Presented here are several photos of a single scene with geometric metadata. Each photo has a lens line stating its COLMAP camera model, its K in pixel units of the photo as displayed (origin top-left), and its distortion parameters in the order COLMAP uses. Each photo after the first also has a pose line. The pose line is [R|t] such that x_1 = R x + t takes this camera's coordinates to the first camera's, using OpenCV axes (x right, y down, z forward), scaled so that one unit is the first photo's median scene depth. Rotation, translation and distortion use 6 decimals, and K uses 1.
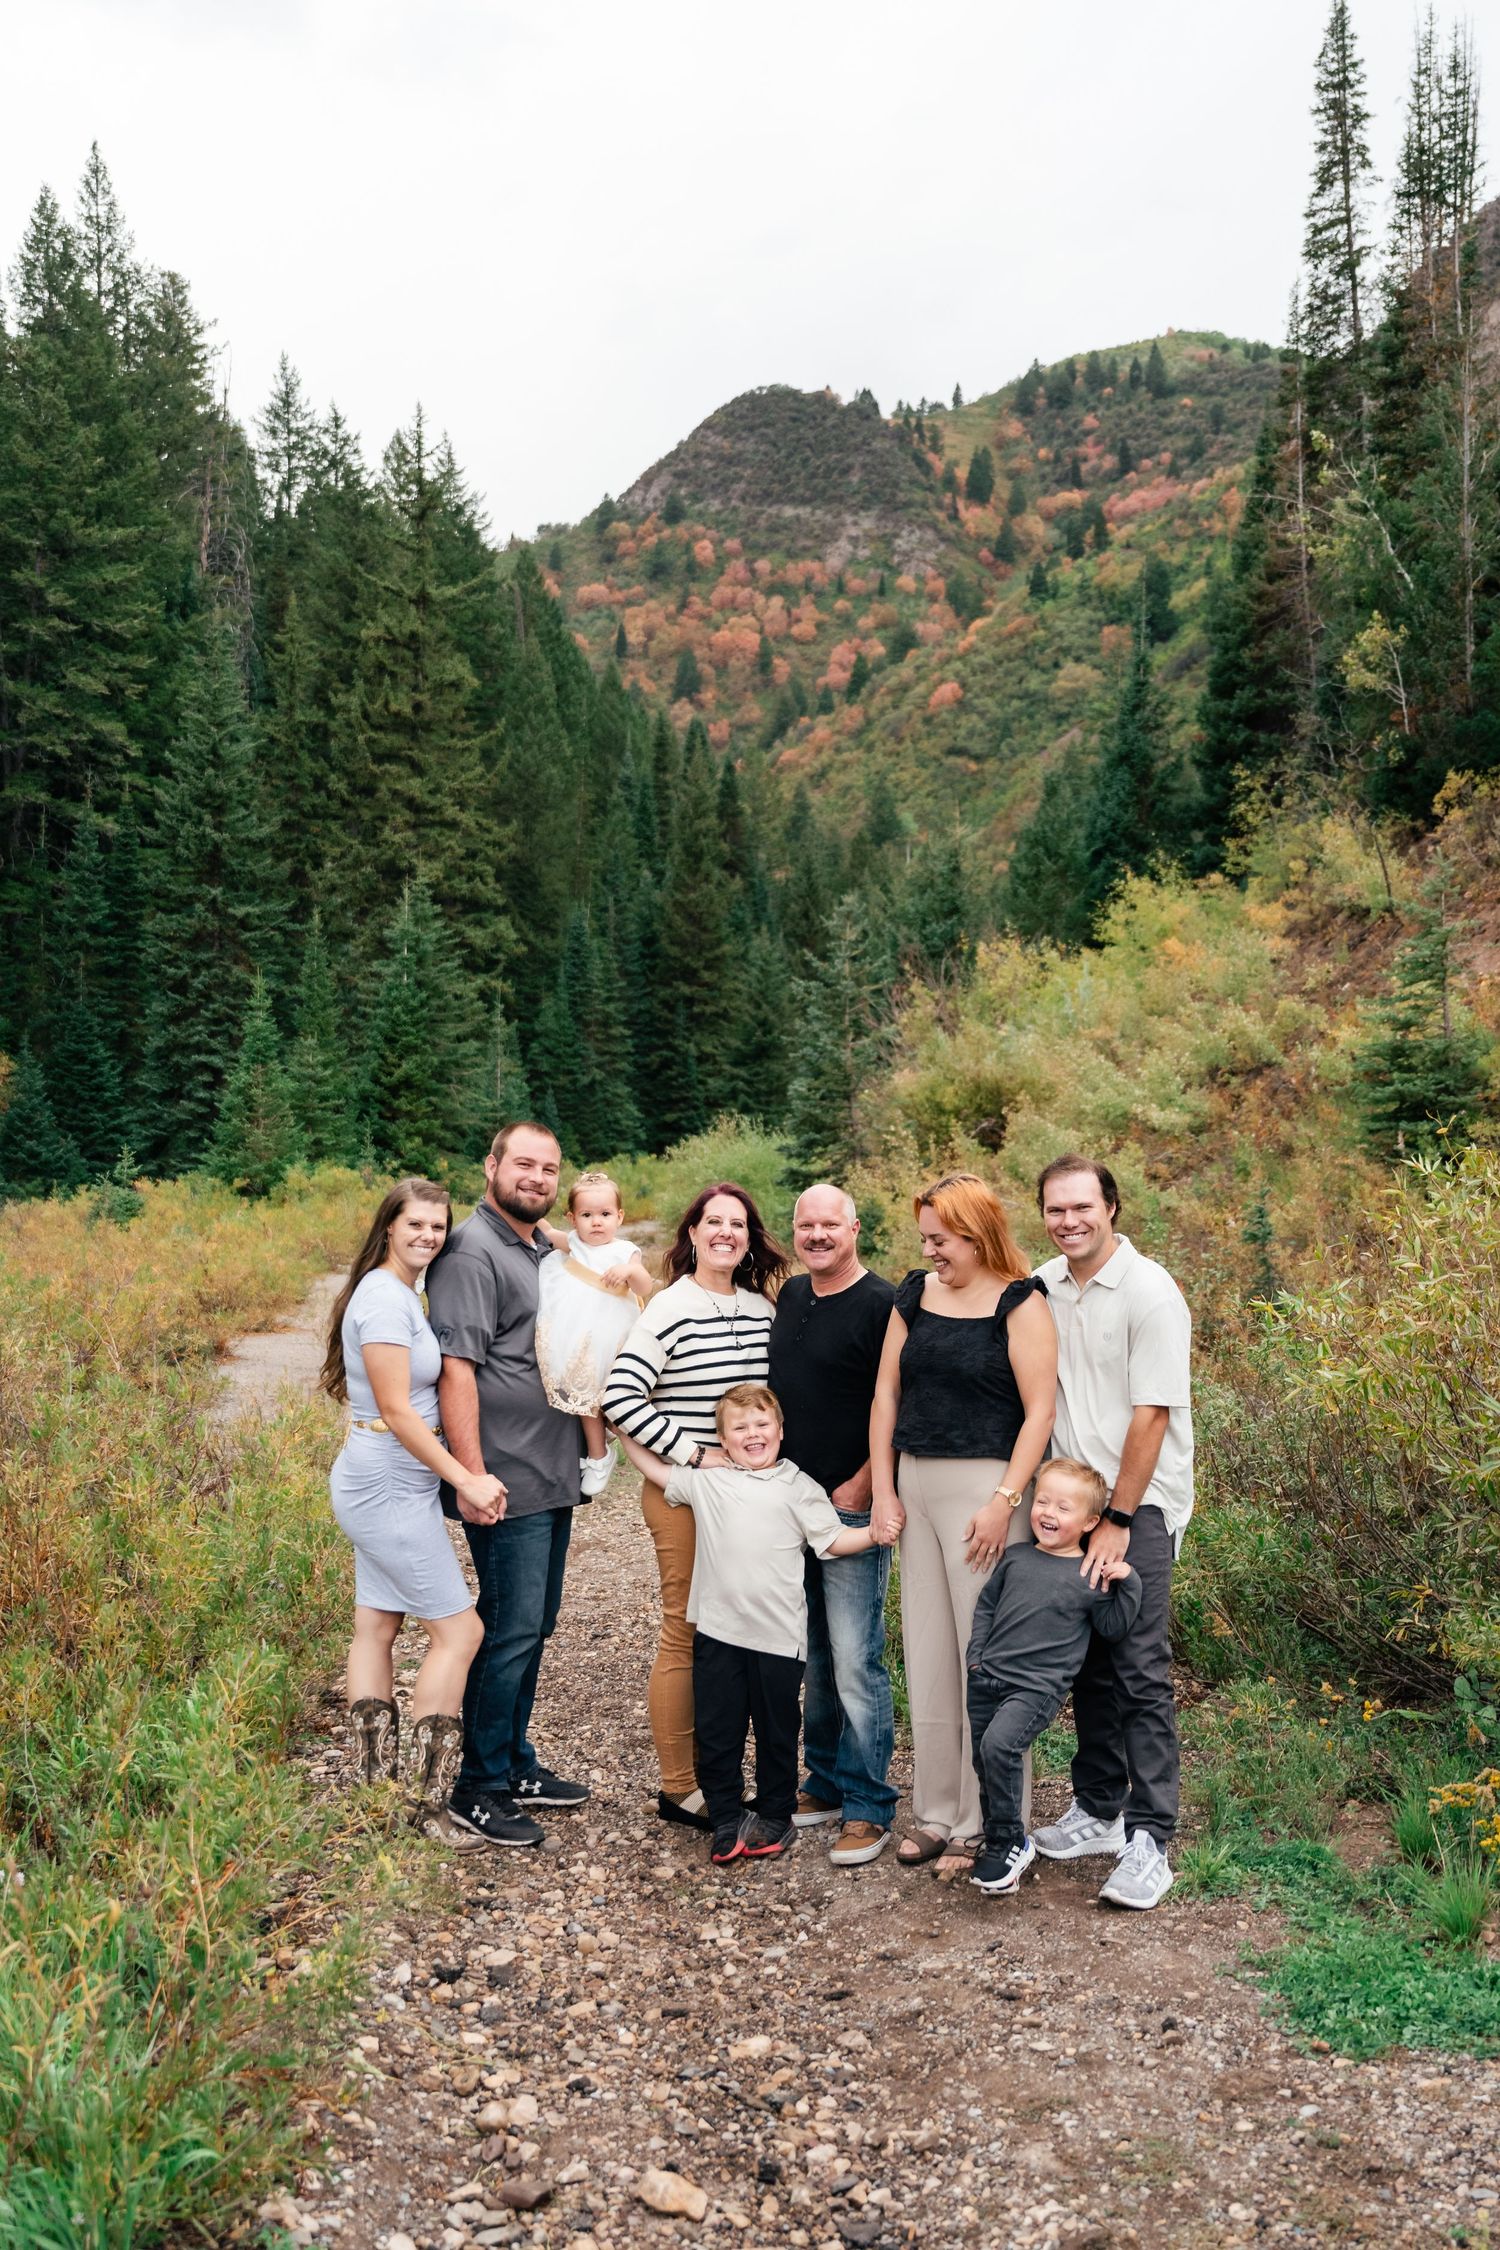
lens RADIAL K [[1948.2, 0, 734.3], [0, 1948.2, 1125.2], [0, 0, 1]] dist [0.013821, 0.015462]
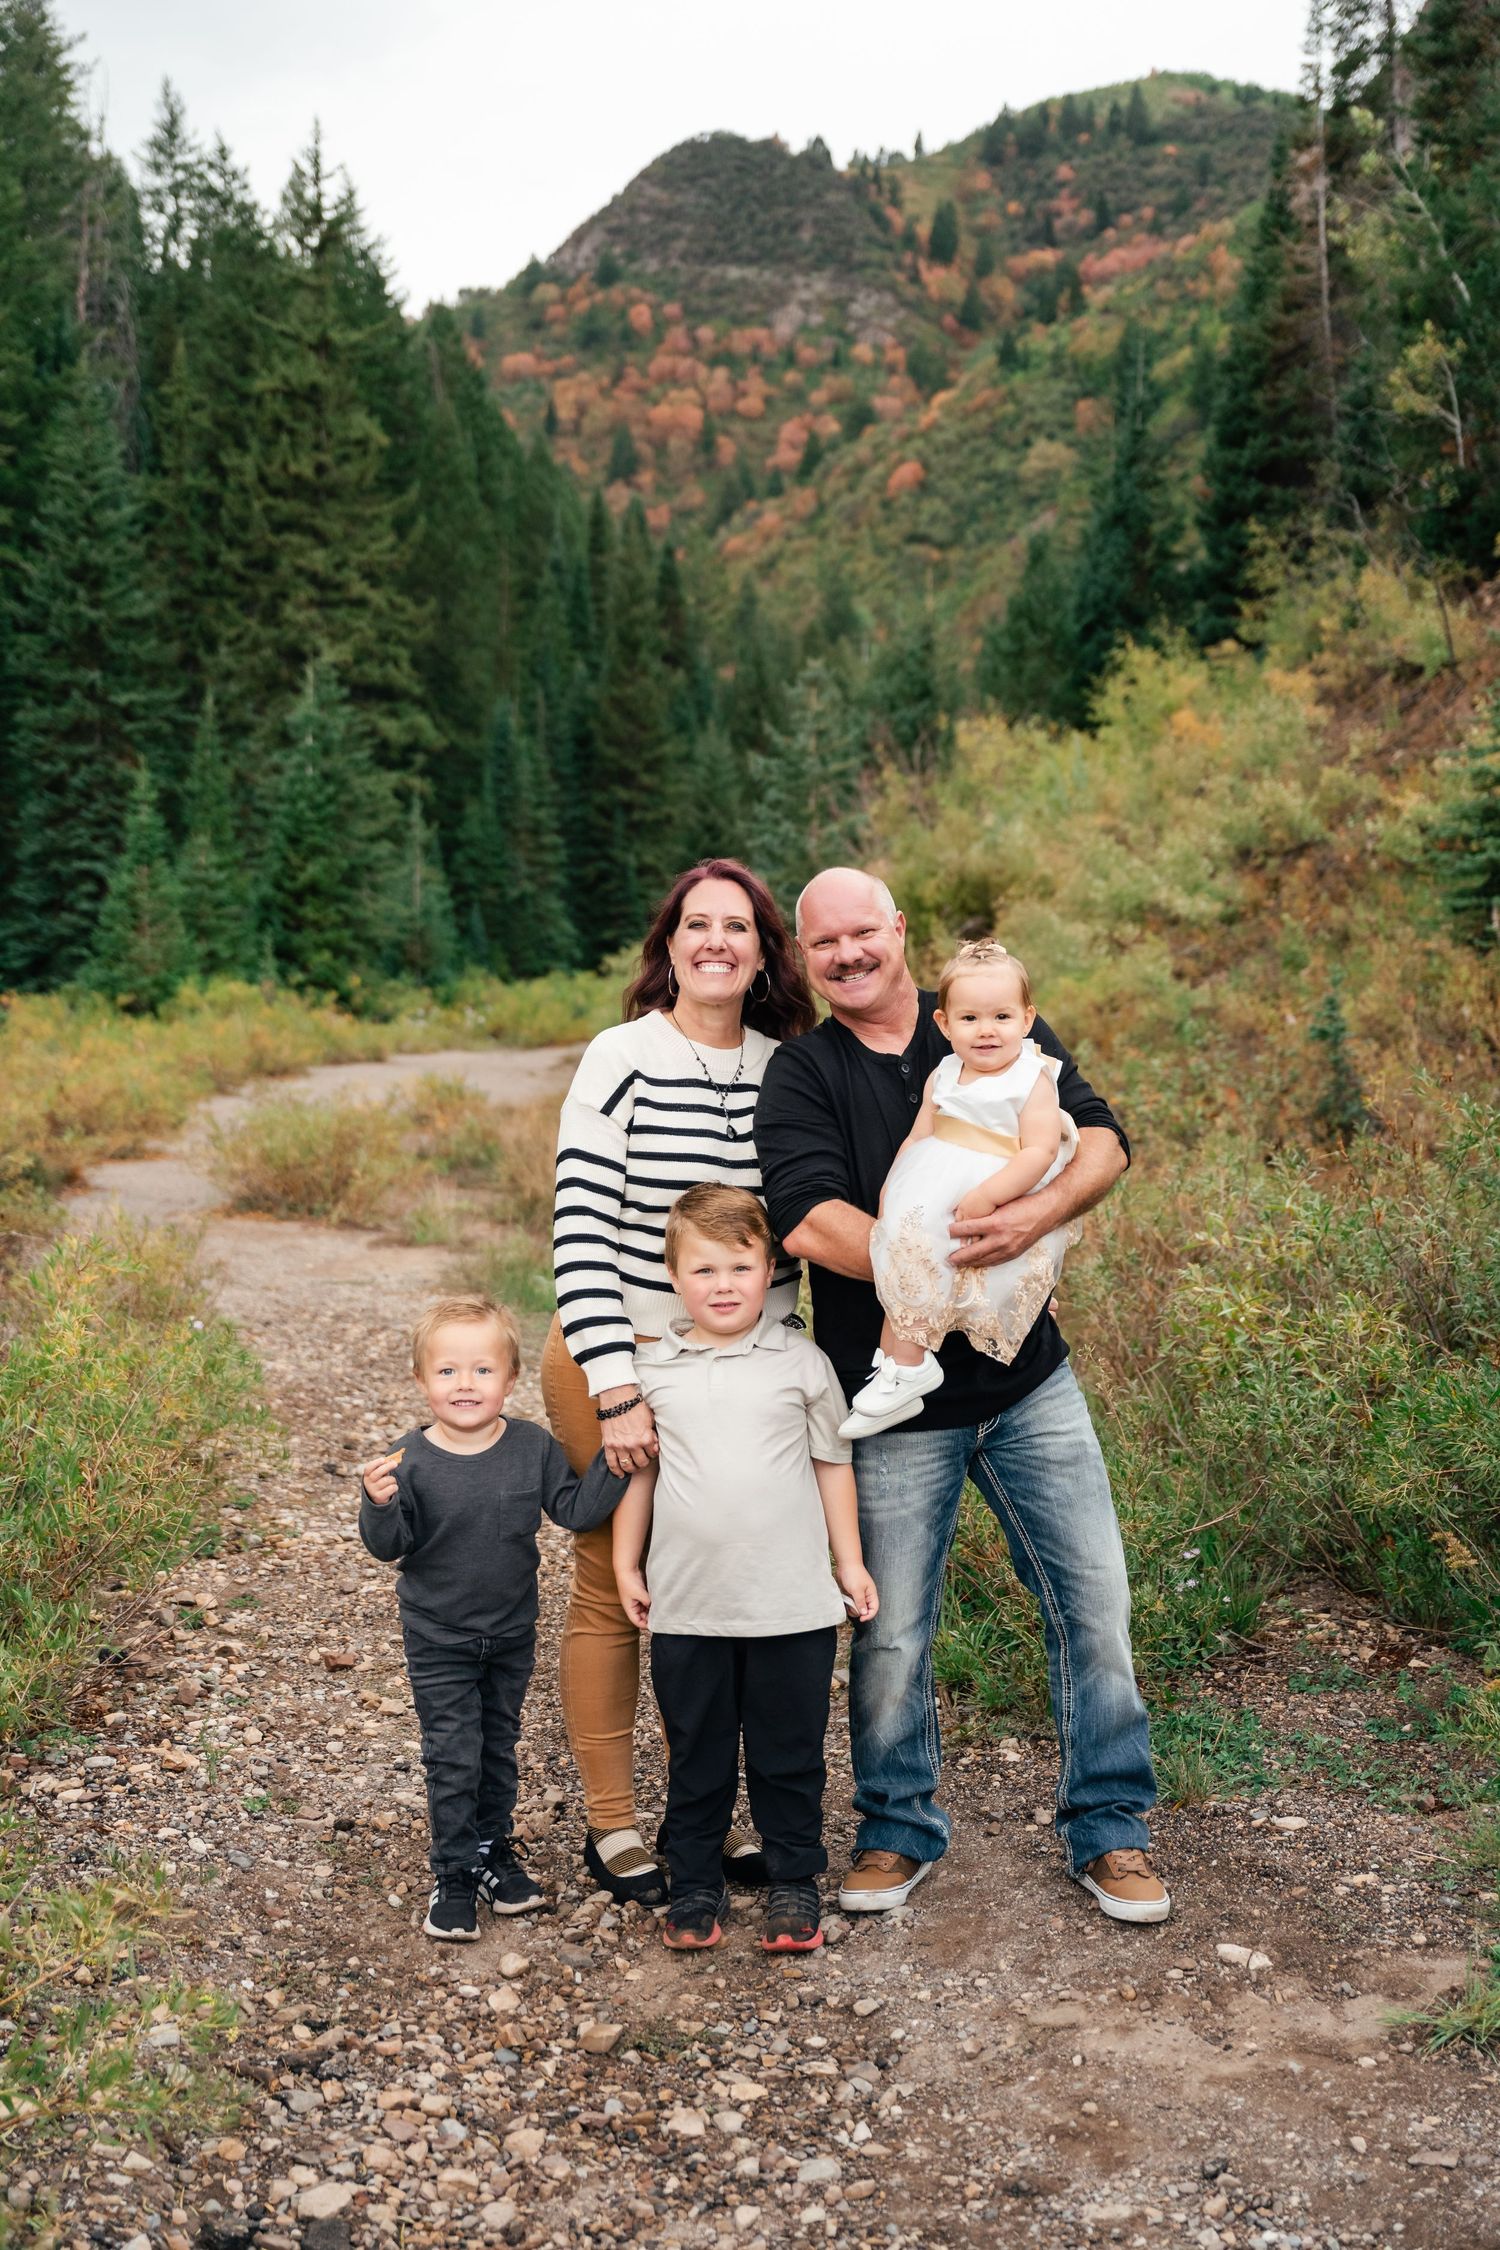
lens RADIAL K [[2409.2, 0, 755.9], [0, 2409.2, 1122.0], [0, 0, 1]] dist [0.009150, 0.000000]
pose [[0.999631, -0.004214, 0.026828, 0.005160], [0.001685, 0.995606, 0.093627, -0.020458], [-0.027105, -0.093548, 0.995246, -0.124932]]
